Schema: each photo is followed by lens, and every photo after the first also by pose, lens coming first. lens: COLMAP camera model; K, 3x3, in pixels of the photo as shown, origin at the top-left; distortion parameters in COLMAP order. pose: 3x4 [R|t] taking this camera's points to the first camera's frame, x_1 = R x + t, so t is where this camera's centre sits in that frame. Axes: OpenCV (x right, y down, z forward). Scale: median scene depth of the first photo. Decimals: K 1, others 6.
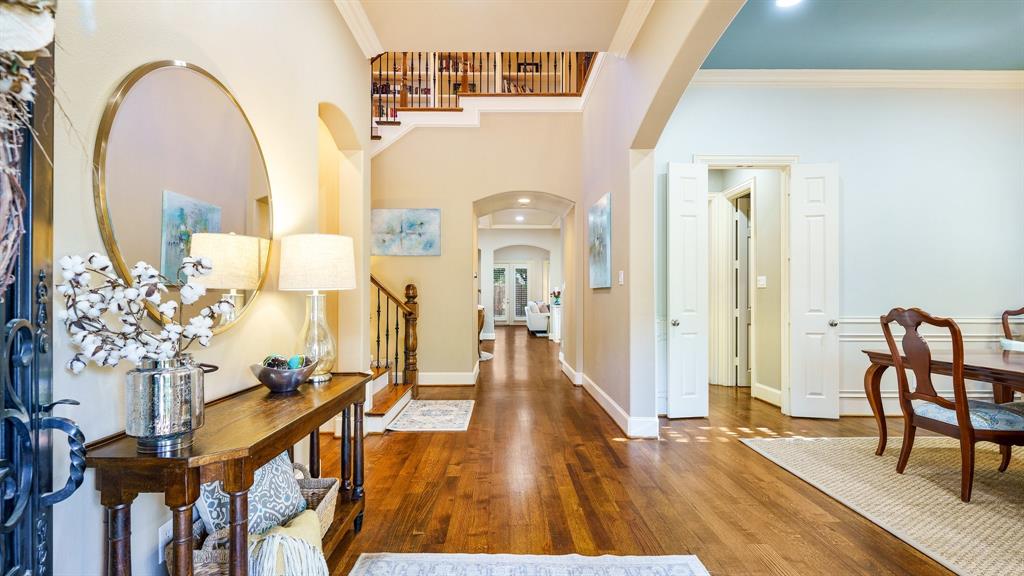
lens RADIAL K [[481.3, 0, 503.7], [0, 481.3, 292.2], [0, 0, 1]] dist [-0.005471, 0.000104]
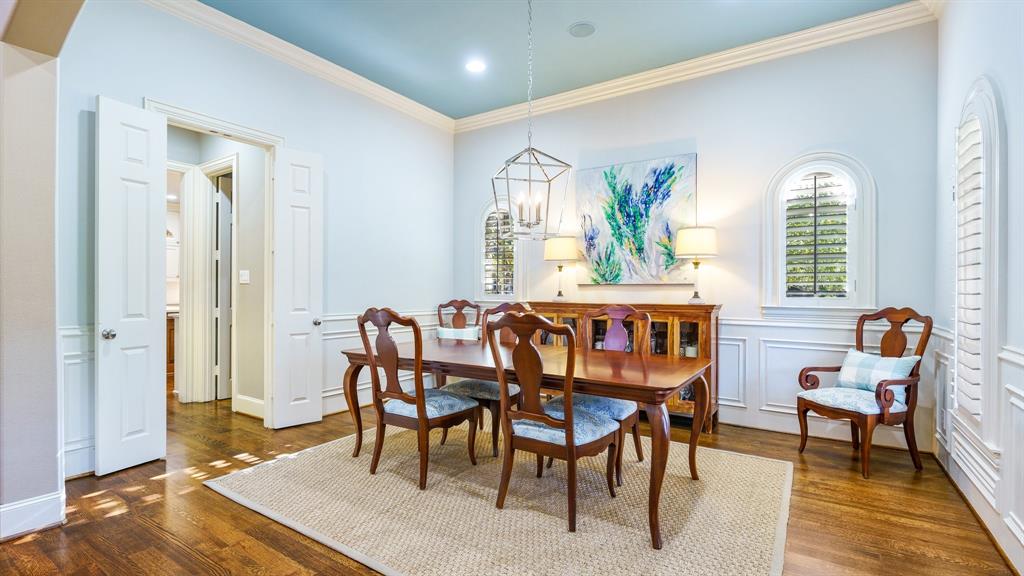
lens RADIAL K [[481.3, 0, 503.7], [0, 481.3, 292.2], [0, 0, 1]] dist [-0.005471, 0.000104]
pose [[0.574565, -0.001693, 0.818457, 0.154929], [-0.009165, 0.999922, 0.008503, -0.008420], [-0.818408, -0.012386, 0.574505, 0.194468]]
